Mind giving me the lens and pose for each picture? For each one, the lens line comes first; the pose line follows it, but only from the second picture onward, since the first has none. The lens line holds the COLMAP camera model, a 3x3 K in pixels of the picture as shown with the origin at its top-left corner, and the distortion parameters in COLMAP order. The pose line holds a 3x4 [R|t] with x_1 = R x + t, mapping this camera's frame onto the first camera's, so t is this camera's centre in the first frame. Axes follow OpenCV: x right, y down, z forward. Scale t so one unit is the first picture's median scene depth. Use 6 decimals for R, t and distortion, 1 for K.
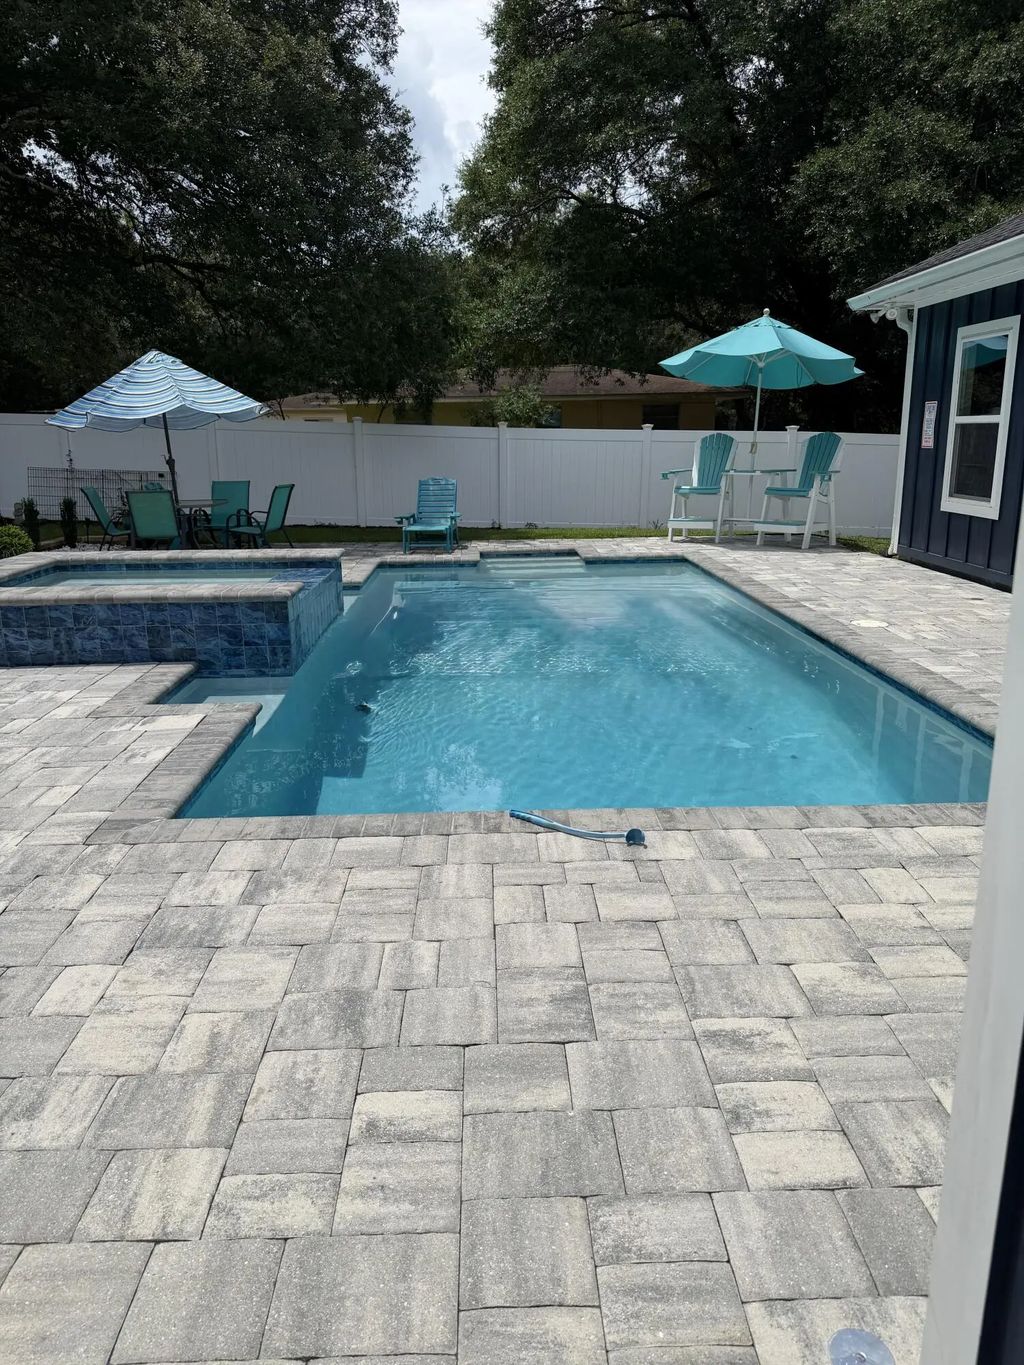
lens RADIAL K [[952.7, 0, 512.0], [0, 952.7, 682.5], [0, 0, 1]] dist [0.031409, -0.005904]
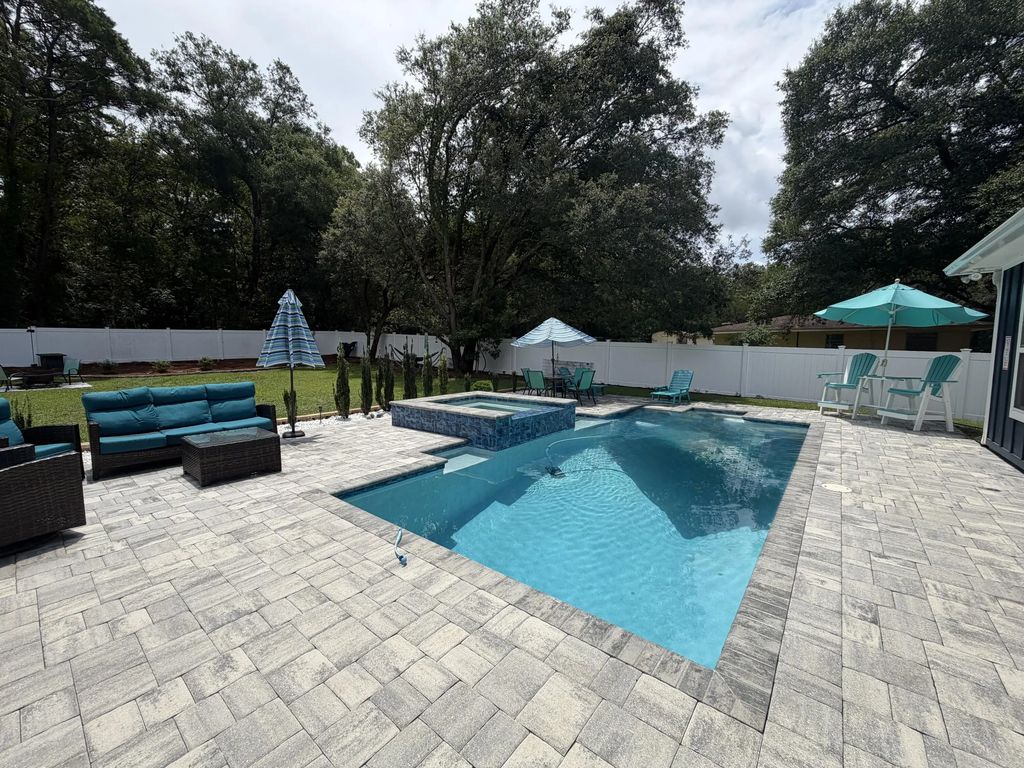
lens RADIAL K [[410.1, 0, 512.0], [0, 410.1, 384.0], [0, 0, 1]] dist [0.000867, 0.000031]
pose [[0.764254, 0.072782, -0.640796, 0.532642], [-0.172970, 0.980340, -0.094947, -0.099338], [0.621287, 0.183402, 0.761818, 0.273784]]
